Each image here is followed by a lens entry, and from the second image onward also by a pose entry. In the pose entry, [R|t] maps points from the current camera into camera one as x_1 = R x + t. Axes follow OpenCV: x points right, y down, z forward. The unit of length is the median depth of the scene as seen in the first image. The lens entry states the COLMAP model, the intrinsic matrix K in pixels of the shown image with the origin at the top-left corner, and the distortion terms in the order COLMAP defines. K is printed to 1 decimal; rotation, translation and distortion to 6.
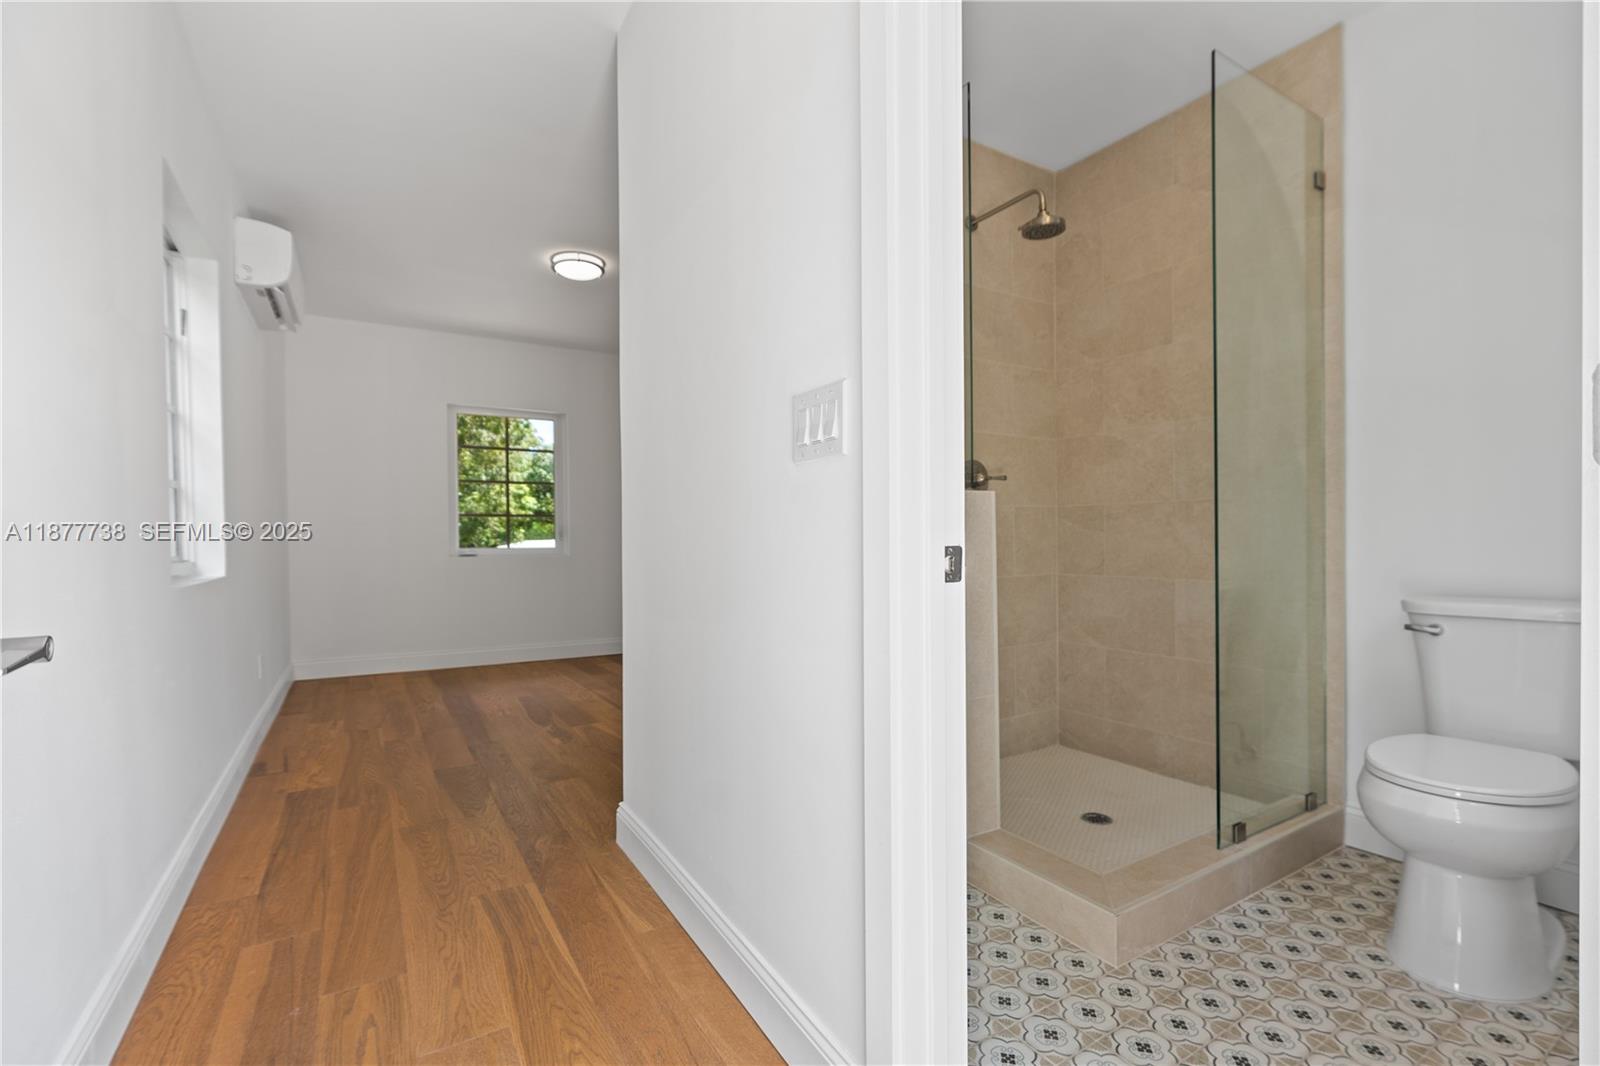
lens RADIAL K [[710.8, 0, 801.5], [0, 710.8, 543.9], [0, 0, 1]] dist [-0.015414, 0.005124]
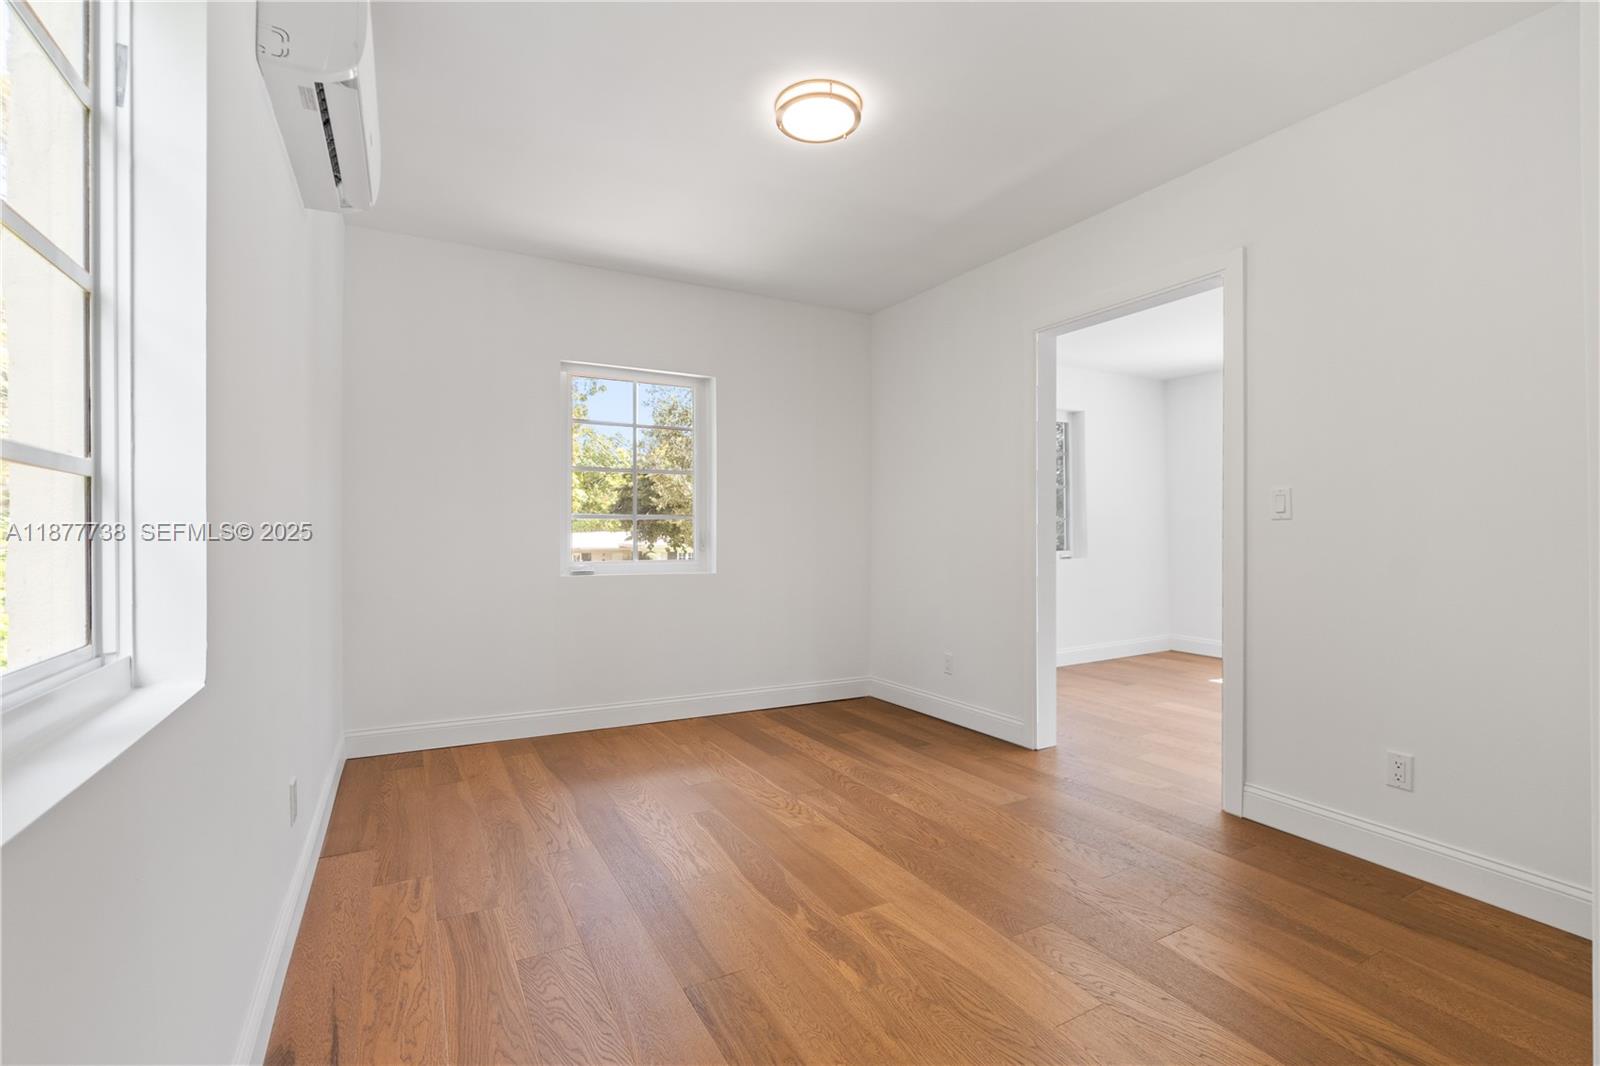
lens RADIAL K [[710.8, 0, 799.6], [0, 710.8, 521.2], [0, 0, 1]] dist [-0.015414, 0.005124]
pose [[0.998739, 0.007473, -0.049635, -0.322506], [-0.008524, 0.999743, -0.020994, -0.033552], [0.049465, 0.021391, 0.998547, 0.433689]]
